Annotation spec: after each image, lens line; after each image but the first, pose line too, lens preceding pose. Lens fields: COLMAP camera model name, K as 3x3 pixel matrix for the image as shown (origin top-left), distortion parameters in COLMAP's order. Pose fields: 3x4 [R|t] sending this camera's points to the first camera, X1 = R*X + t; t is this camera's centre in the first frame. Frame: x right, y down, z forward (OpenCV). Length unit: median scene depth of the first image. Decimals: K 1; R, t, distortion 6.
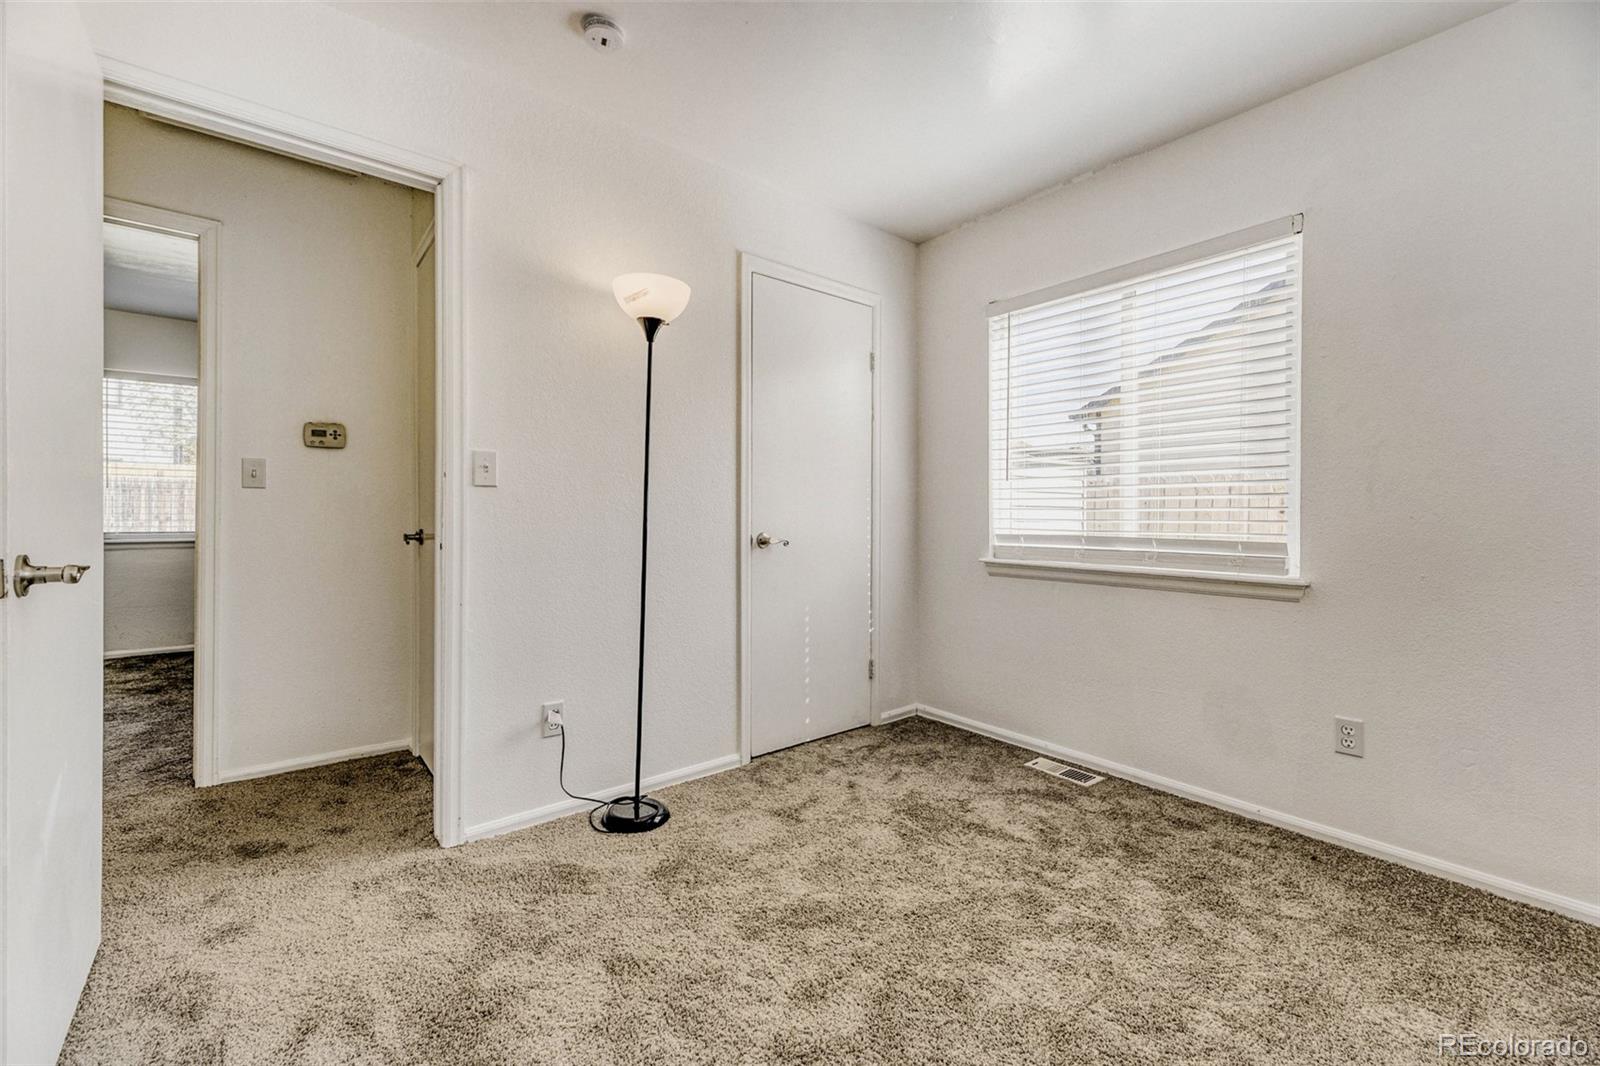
lens RADIAL K [[678.1, 0, 802.6], [0, 678.1, 519.1], [0, 0, 1]] dist [-0.004488, -0.000485]
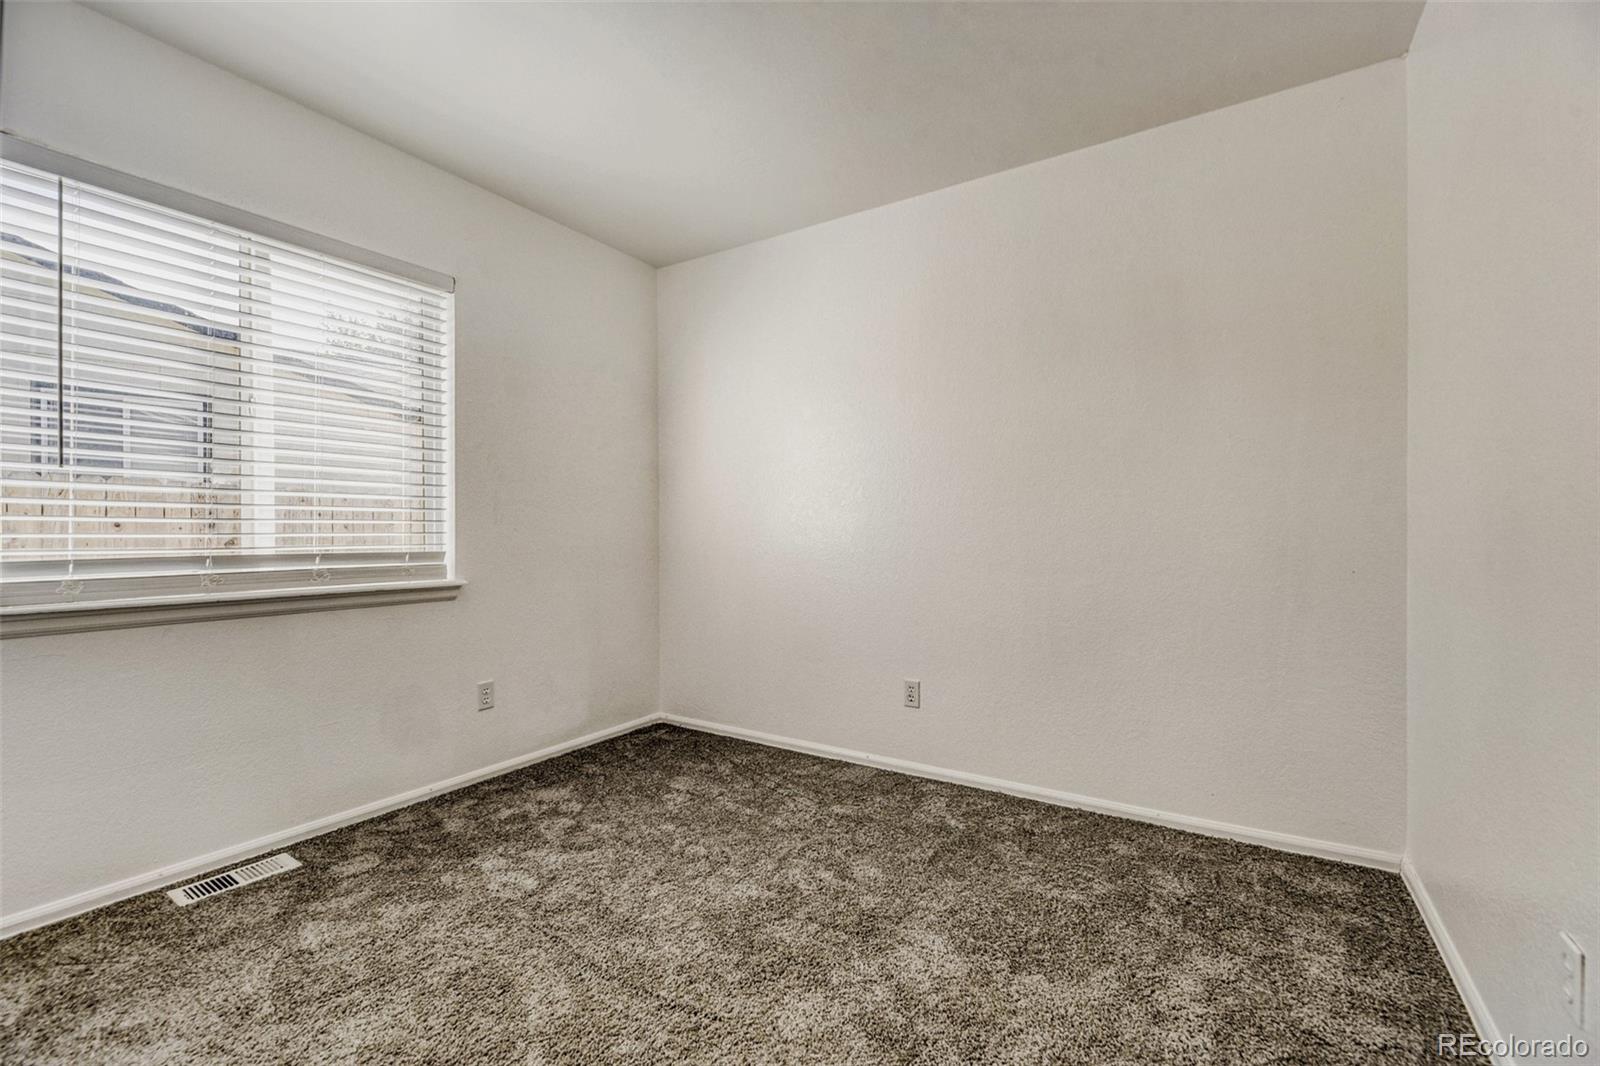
lens RADIAL K [[675.5, 0, 801.6], [0, 675.5, 535.3], [0, 0, 1]] dist [-0.002471, -0.000426]
pose [[-0.329028, -0.011342, 0.944252, -0.545654], [0.002850, 0.999911, 0.013004, -0.005555], [-0.944316, 0.006970, -0.328966, 0.725401]]
